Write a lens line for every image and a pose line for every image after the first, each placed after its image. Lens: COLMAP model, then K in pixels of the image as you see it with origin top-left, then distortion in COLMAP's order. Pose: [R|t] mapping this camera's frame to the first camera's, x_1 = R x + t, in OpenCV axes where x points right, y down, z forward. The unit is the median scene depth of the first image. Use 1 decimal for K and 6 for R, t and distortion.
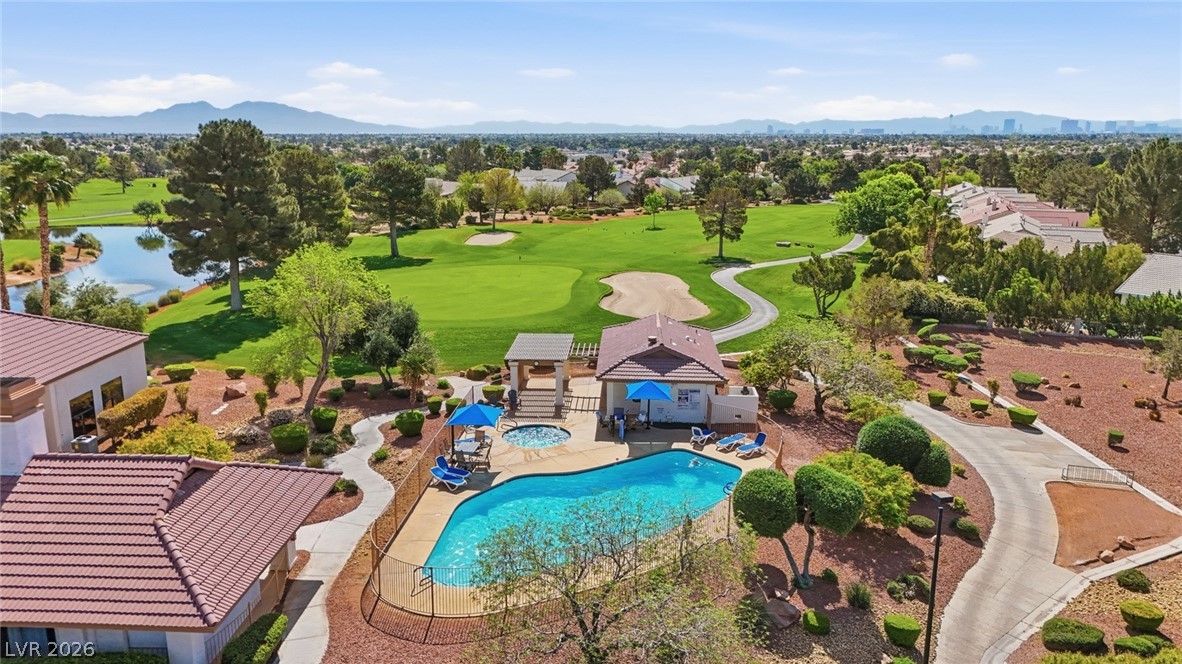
lens RADIAL K [[860.5, 0, 590.4], [0, 860.5, 332.1], [0, 0, 1]] dist [0.069714, -0.061118]
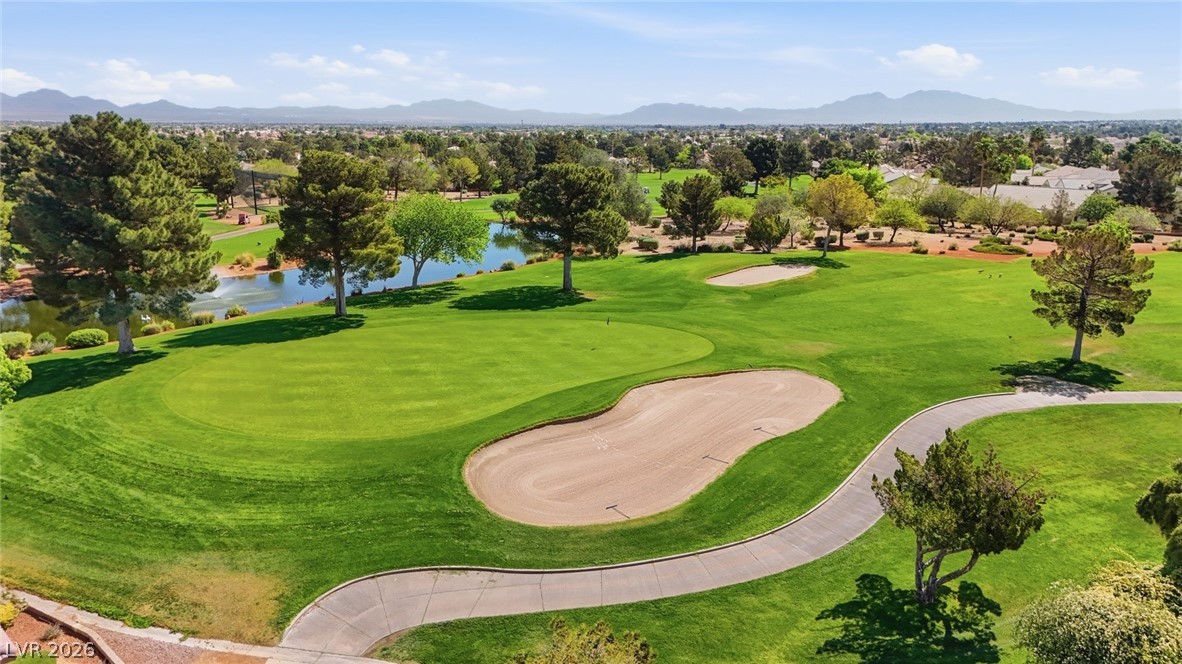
lens RADIAL K [[860.5, 0, 588.6], [0, 860.5, 325.5], [0, 0, 1]] dist [0.069714, -0.061118]
pose [[0.754669, 0.145839, -0.639692, 0.692799], [-0.142592, 0.988136, 0.057057, -0.250570], [0.640423, 0.048155, 0.766511, 1.025597]]
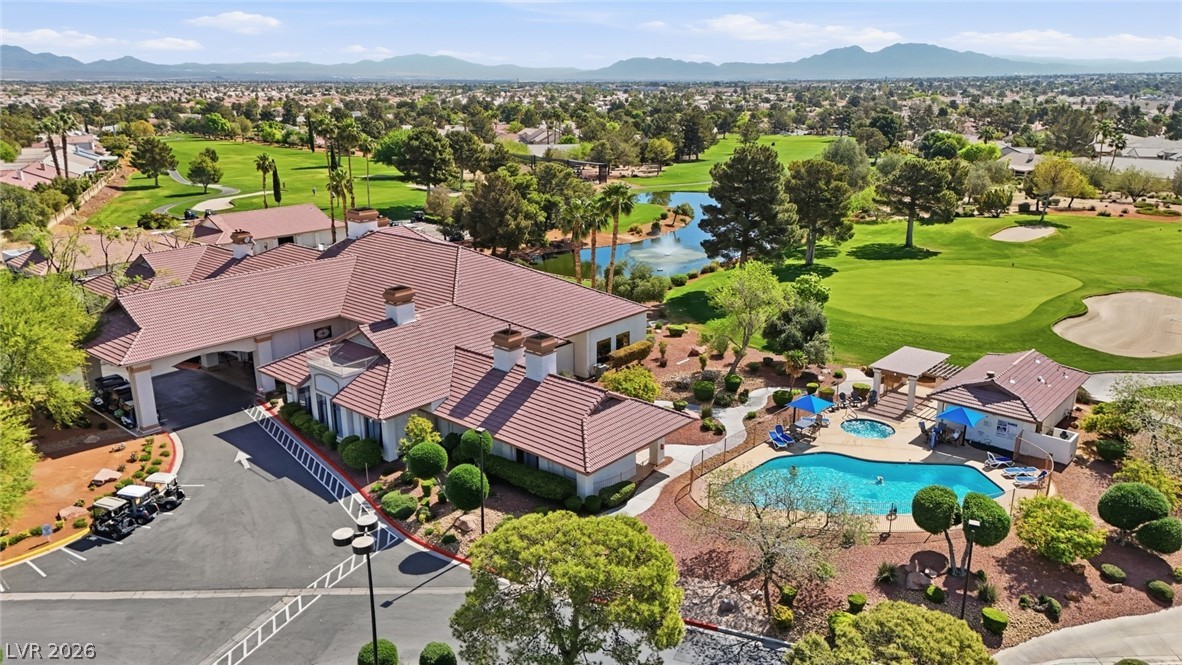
lens RADIAL K [[860.5, 0, 592.4], [0, 860.5, 329.8], [0, 0, 1]] dist [0.069714, -0.061118]
pose [[0.773816, 0.169452, -0.610324, 0.387869], [-0.133181, 0.985538, 0.104771, -0.109826], [0.619251, 0.000210, 0.785193, -0.305975]]
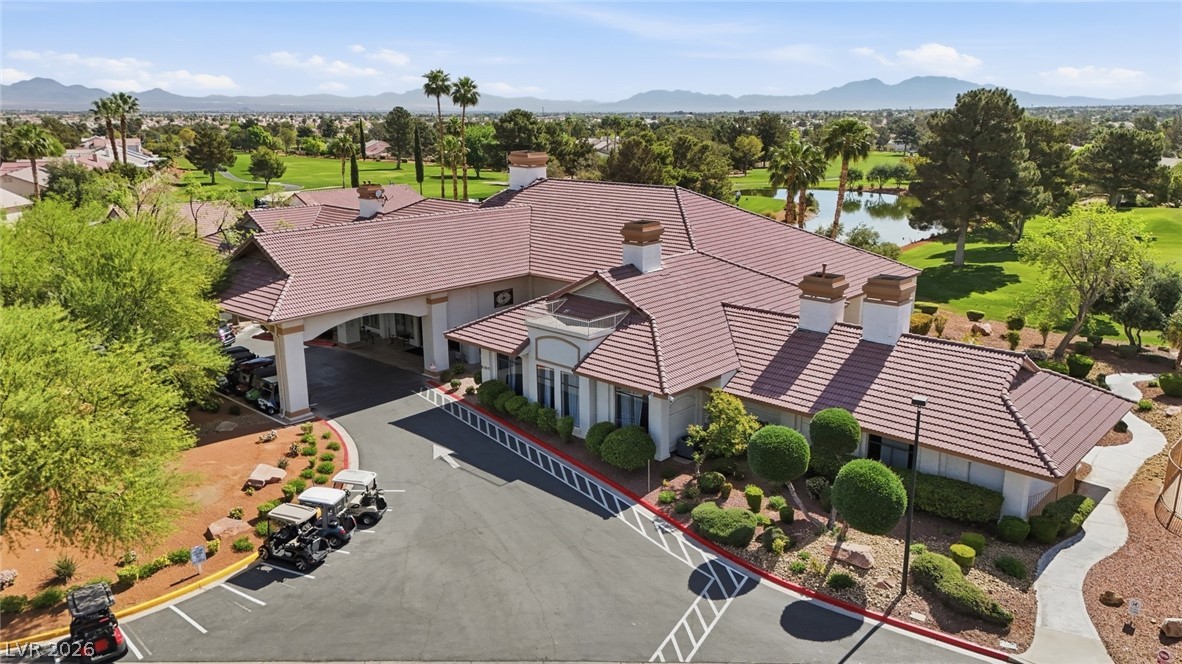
lens RADIAL K [[860.5, 0, 592.6], [0, 860.5, 332.4], [0, 0, 1]] dist [0.069714, -0.061118]
pose [[0.760063, 0.156119, -0.630817, -0.087617], [-0.138999, 0.987305, 0.076868, 0.060578], [0.634810, 0.029259, 0.772114, -0.212796]]
